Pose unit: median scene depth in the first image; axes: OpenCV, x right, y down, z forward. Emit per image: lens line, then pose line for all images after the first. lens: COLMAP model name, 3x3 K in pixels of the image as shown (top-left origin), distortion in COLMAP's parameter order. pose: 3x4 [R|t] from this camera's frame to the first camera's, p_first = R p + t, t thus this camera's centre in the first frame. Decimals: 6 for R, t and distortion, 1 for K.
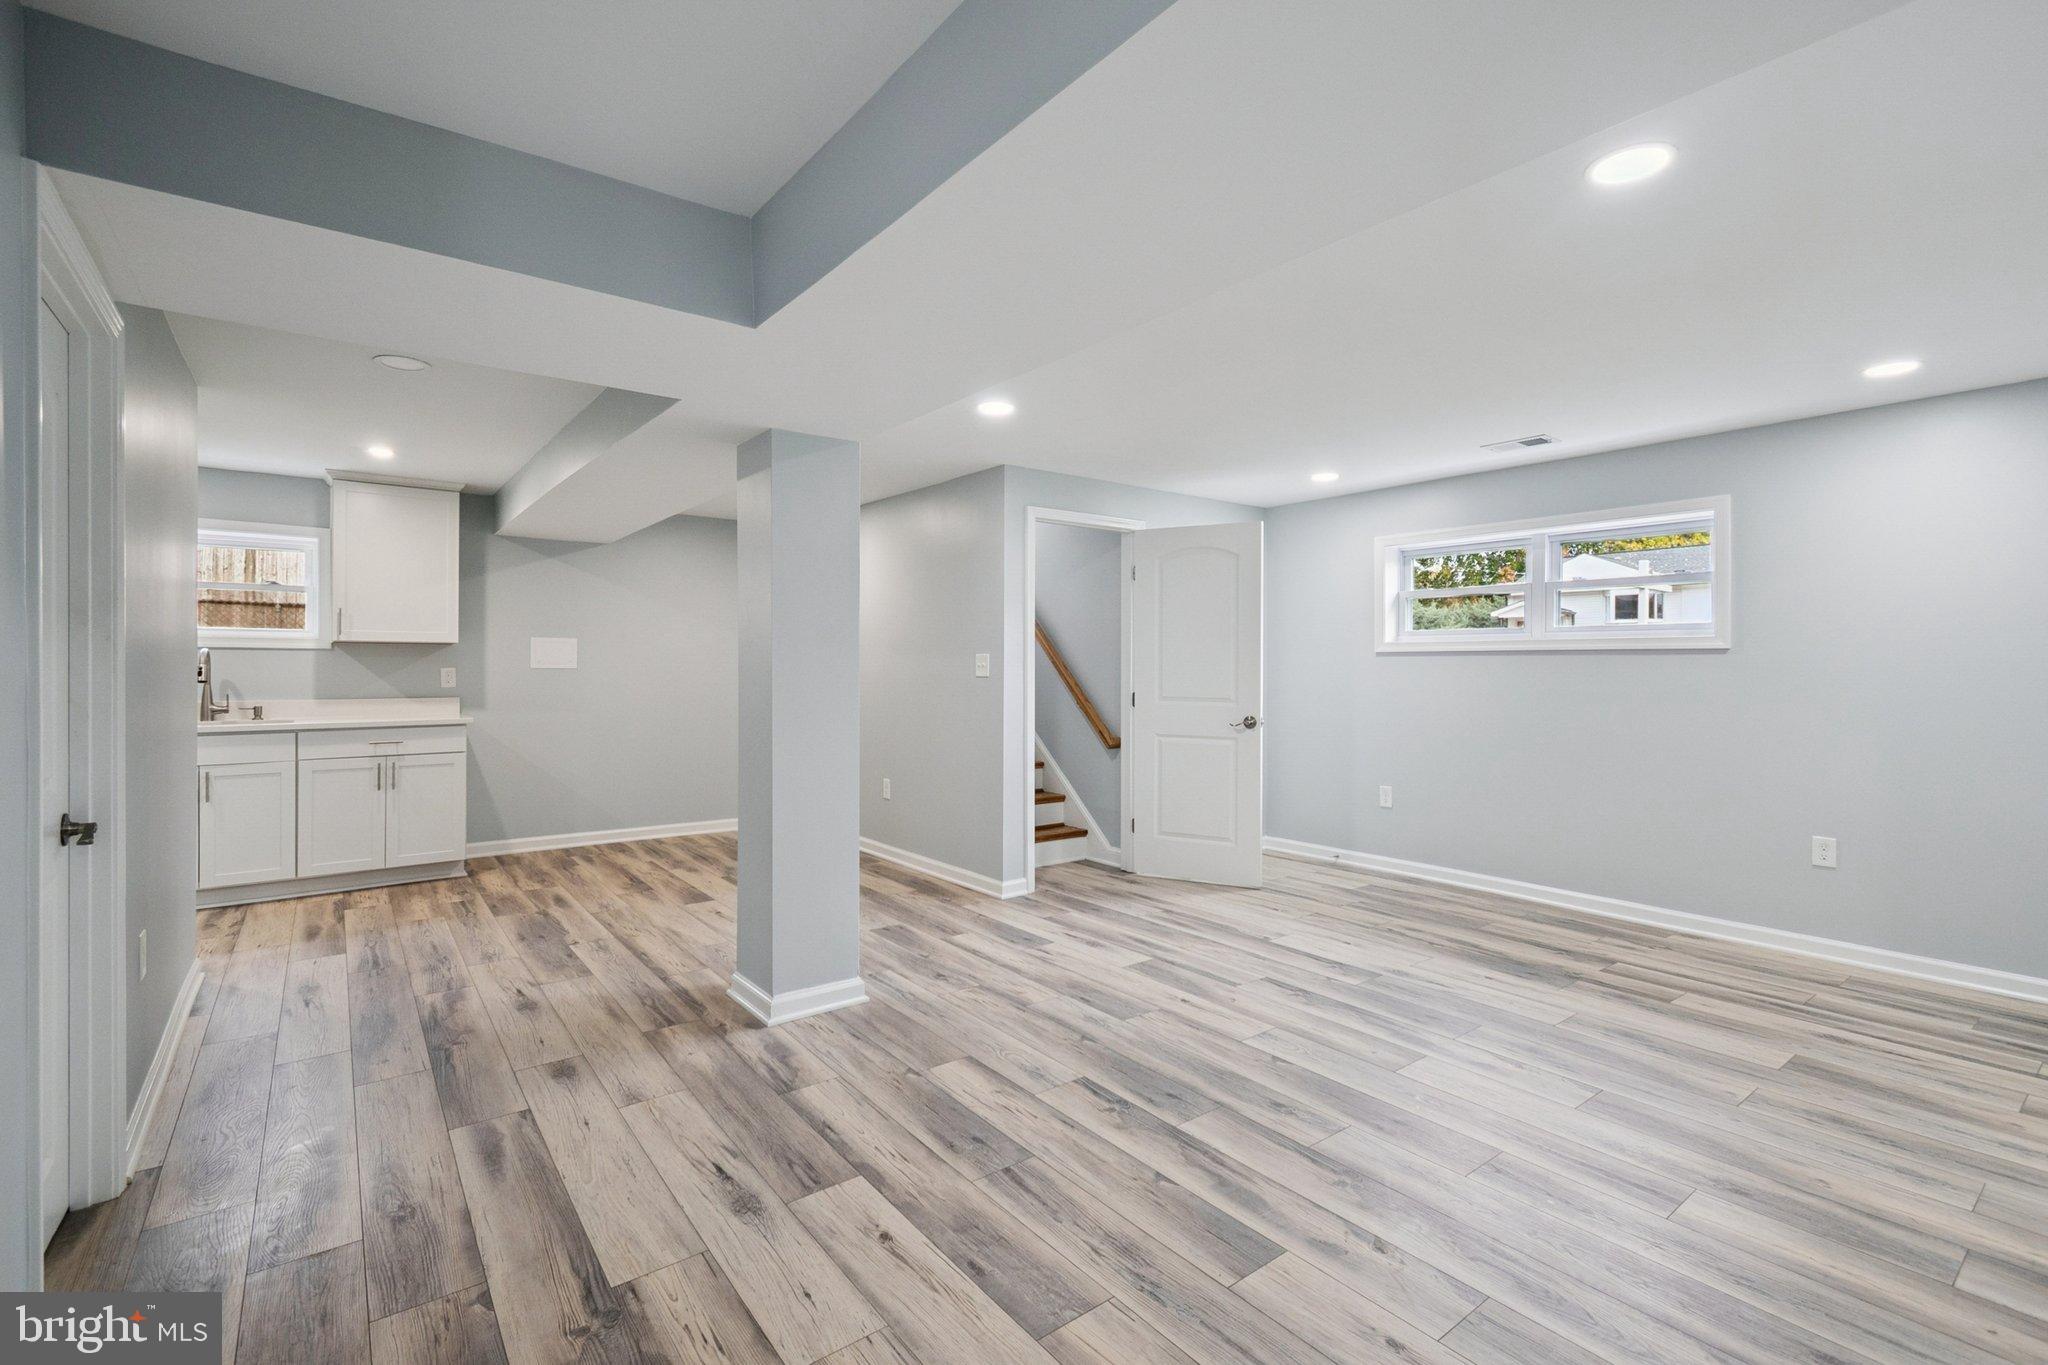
lens RADIAL K [[914.1, 0, 1023.8], [0, 914.1, 670.6], [0, 0, 1]] dist [-0.005456, -0.001279]
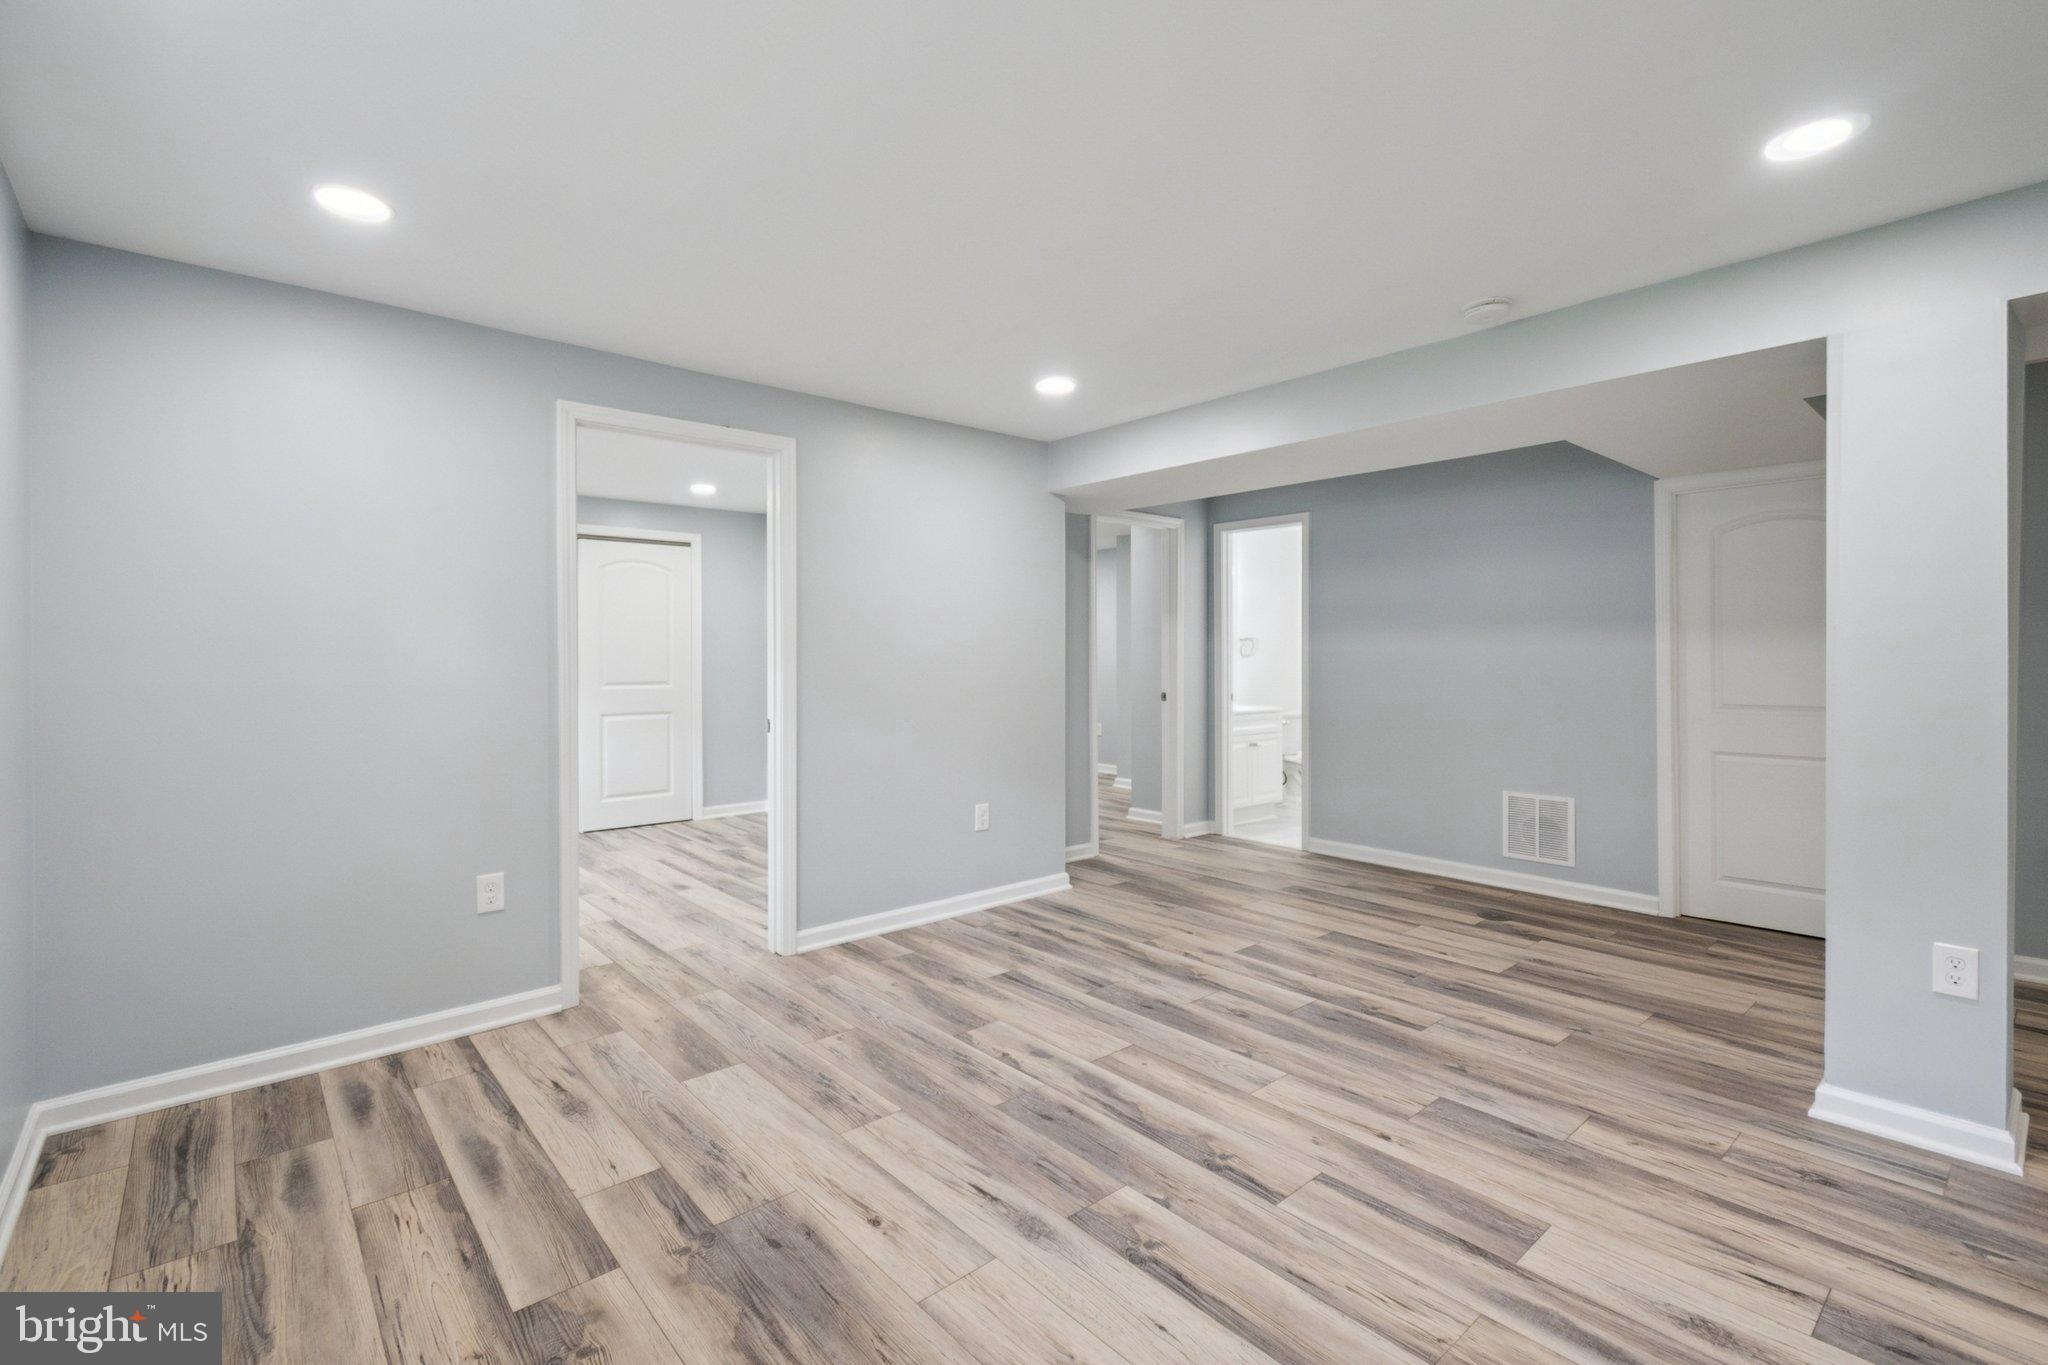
lens RADIAL K [[914.1, 0, 1024.5], [0, 914.1, 663.1], [0, 0, 1]] dist [-0.005456, -0.001279]
pose [[-0.998038, 0.004415, -0.062450, 0.520131], [0.003467, 0.999877, 0.015286, -0.006699], [0.062510, 0.015039, -0.997931, 1.772949]]
